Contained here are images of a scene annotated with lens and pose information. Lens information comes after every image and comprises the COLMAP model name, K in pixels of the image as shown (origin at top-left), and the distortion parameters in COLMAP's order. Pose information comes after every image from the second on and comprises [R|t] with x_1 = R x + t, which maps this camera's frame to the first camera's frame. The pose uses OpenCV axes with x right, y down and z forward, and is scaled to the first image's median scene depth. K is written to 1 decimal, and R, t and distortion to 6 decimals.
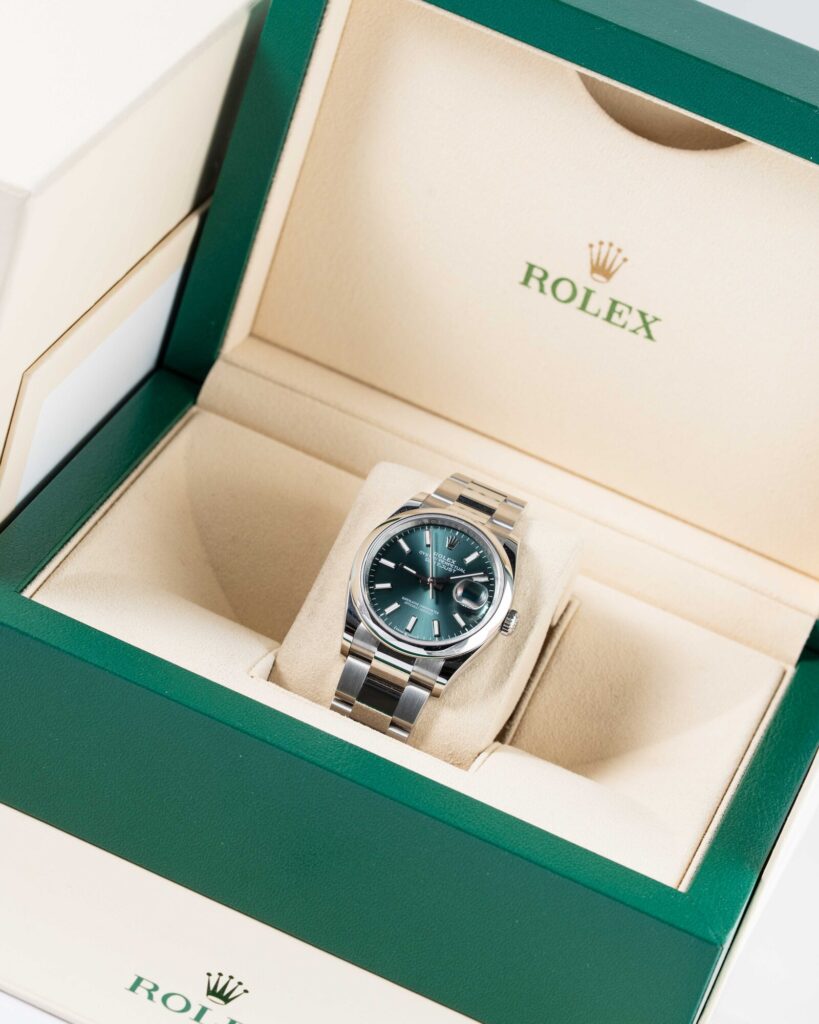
lens RADIAL K [[3407.9, 0, 409.5], [0, 3407.9, 512.0], [0, 0, 1]] dist [-1.543086, 1.188085]
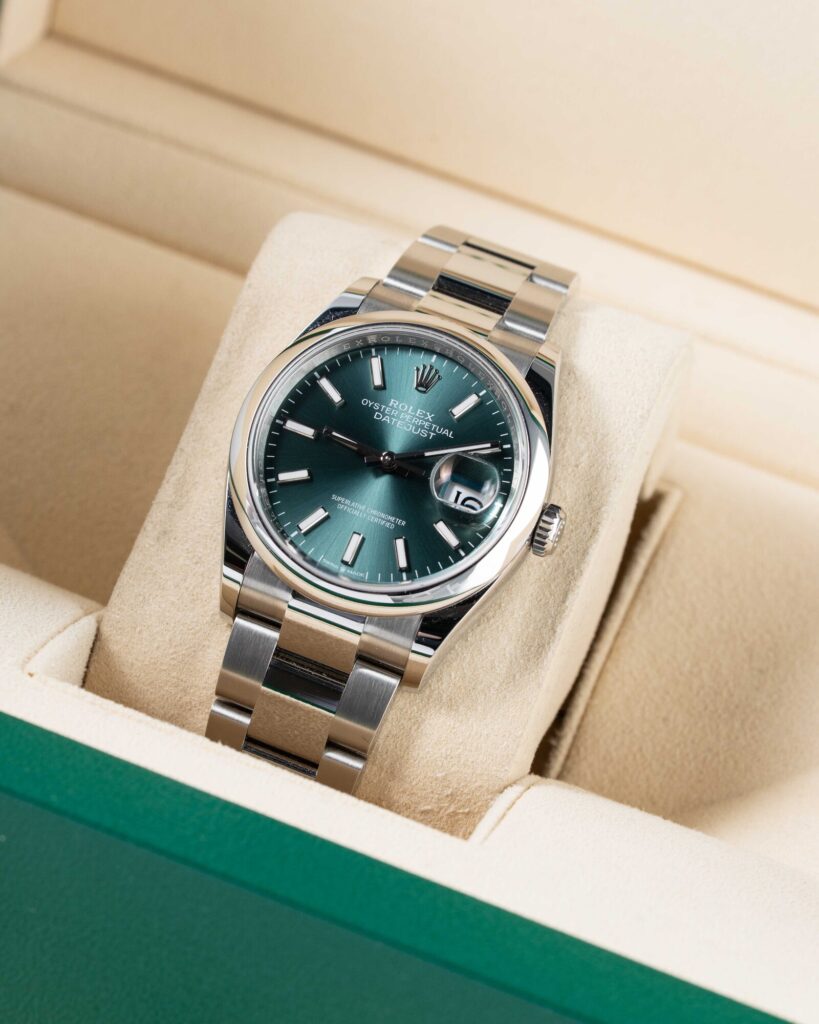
lens RADIAL K [[3407.9, 0, 409.5], [0, 3407.9, 512.0], [0, 0, 1]] dist [-1.543086, 1.188085]
pose [[0.994299, -0.059363, -0.088570, 0.054143], [0.074537, 0.980971, 0.179278, -0.062719], [0.076242, -0.184858, 0.979803, 0.502126]]
